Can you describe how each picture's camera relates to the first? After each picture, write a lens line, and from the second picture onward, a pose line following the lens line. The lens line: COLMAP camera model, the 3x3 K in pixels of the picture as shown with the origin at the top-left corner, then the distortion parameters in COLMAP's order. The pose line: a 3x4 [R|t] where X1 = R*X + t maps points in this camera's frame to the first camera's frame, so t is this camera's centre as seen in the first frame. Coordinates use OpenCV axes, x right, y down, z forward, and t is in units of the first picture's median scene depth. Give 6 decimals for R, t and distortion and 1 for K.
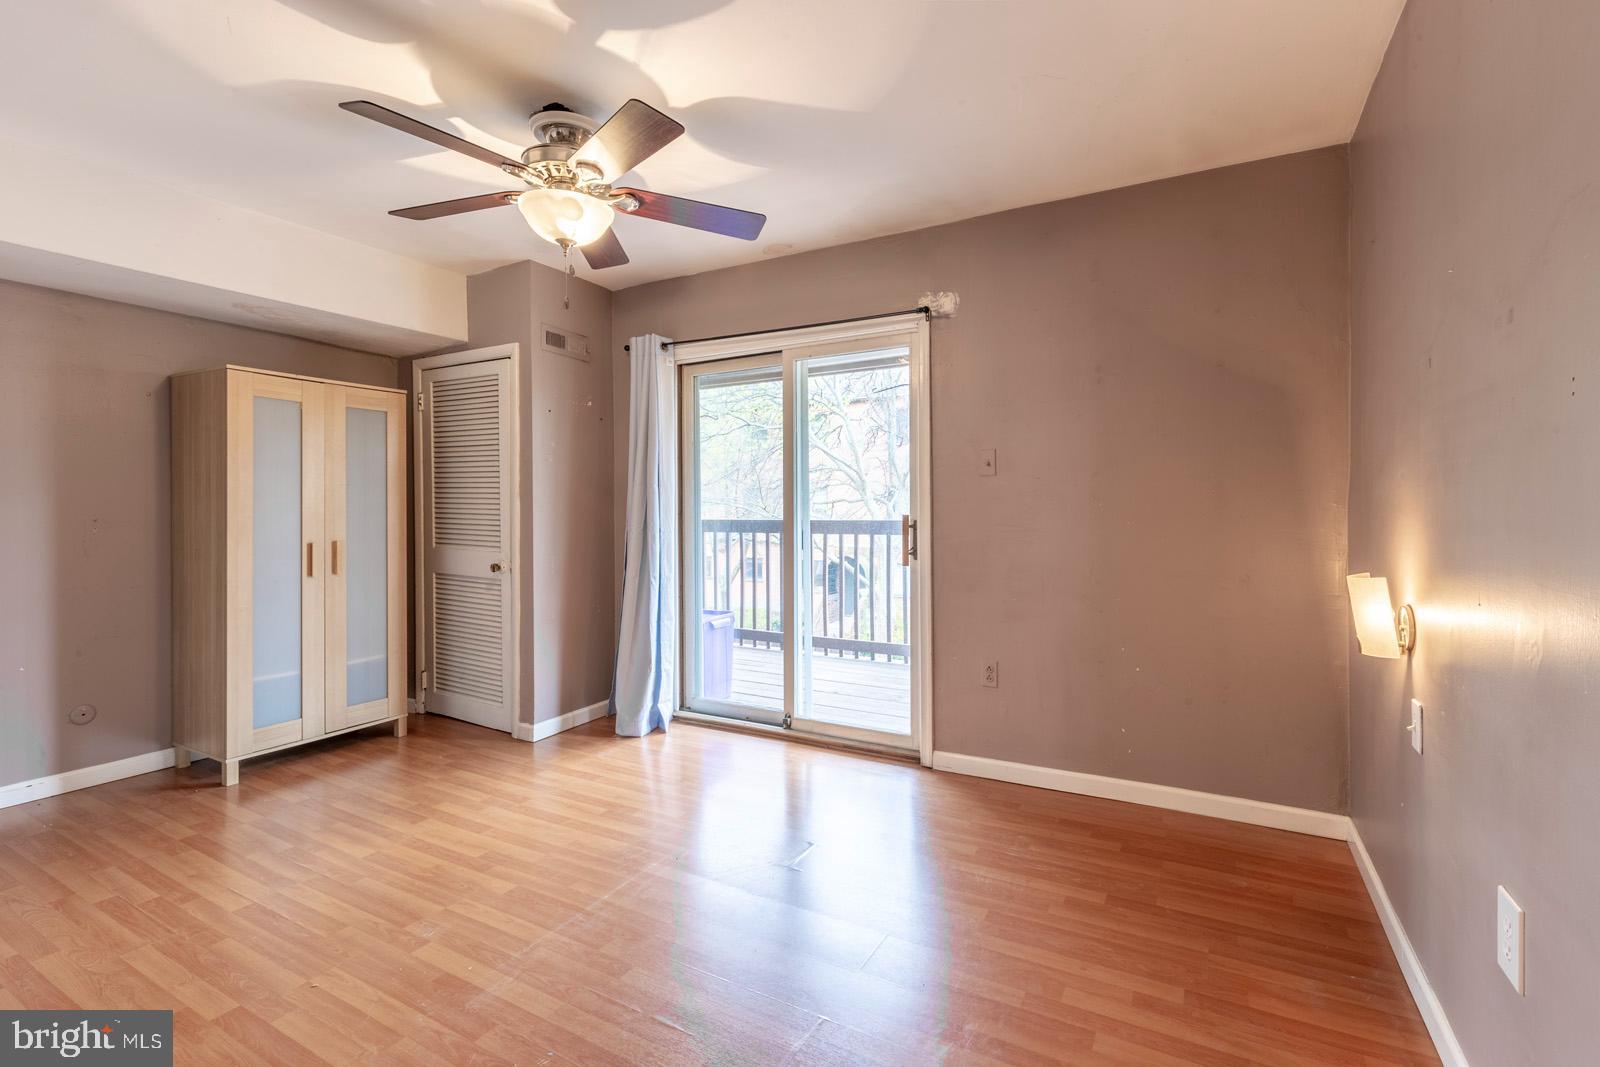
lens RADIAL K [[750.4, 0, 825.3], [0, 750.4, 511.3], [0, 0, 1]] dist [-0.000673, -0.000454]
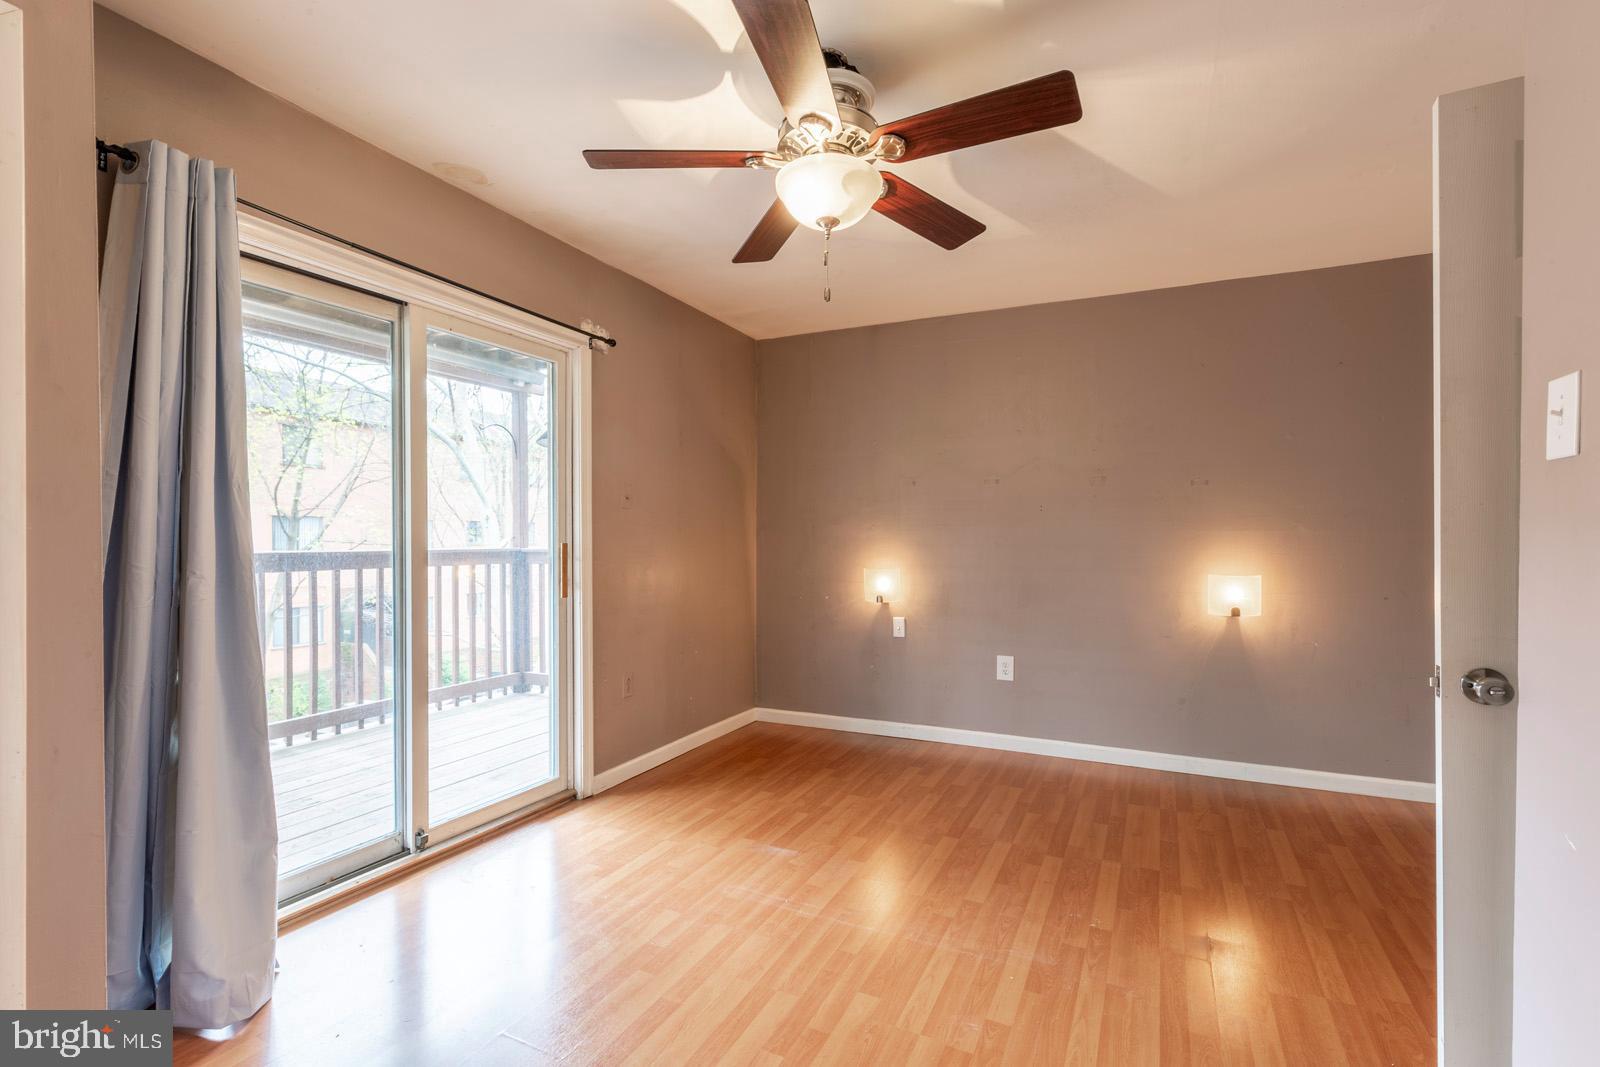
lens RADIAL K [[740.5, 0, 799.1], [0, 740.5, 539.3], [0, 0, 1]] dist [0.002519, 0.000043]
pose [[-0.061478, 0.002746, 0.998105, -0.951263], [0.000450, 0.999996, -0.002724, 0.006371], [-0.998108, 0.000282, -0.061479, 0.873549]]
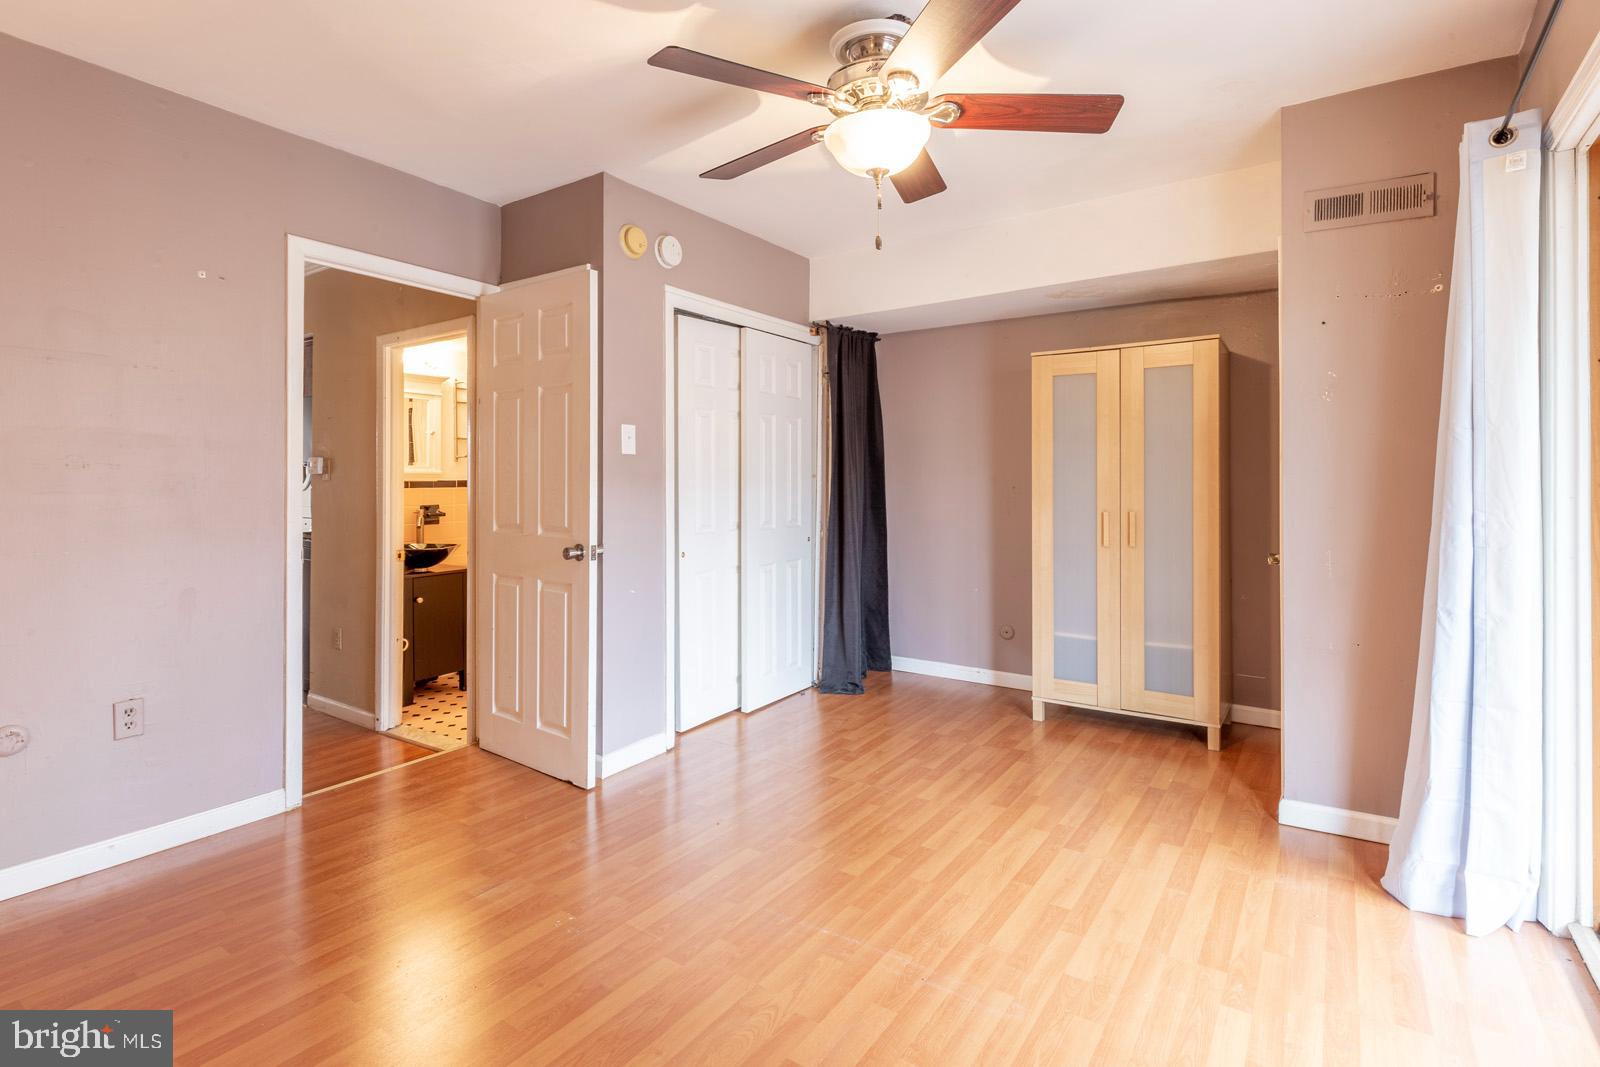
lens RADIAL K [[765.6, 0, 763.9], [0, 765.6, 474.4], [0, 0, 1]] dist [0.000999, 0.000142]
pose [[-0.134869, -0.006696, -0.990841, 0.443381], [-0.000435, 0.999977, -0.006699, -0.000119], [0.990863, -0.000472, -0.134869, 0.795274]]
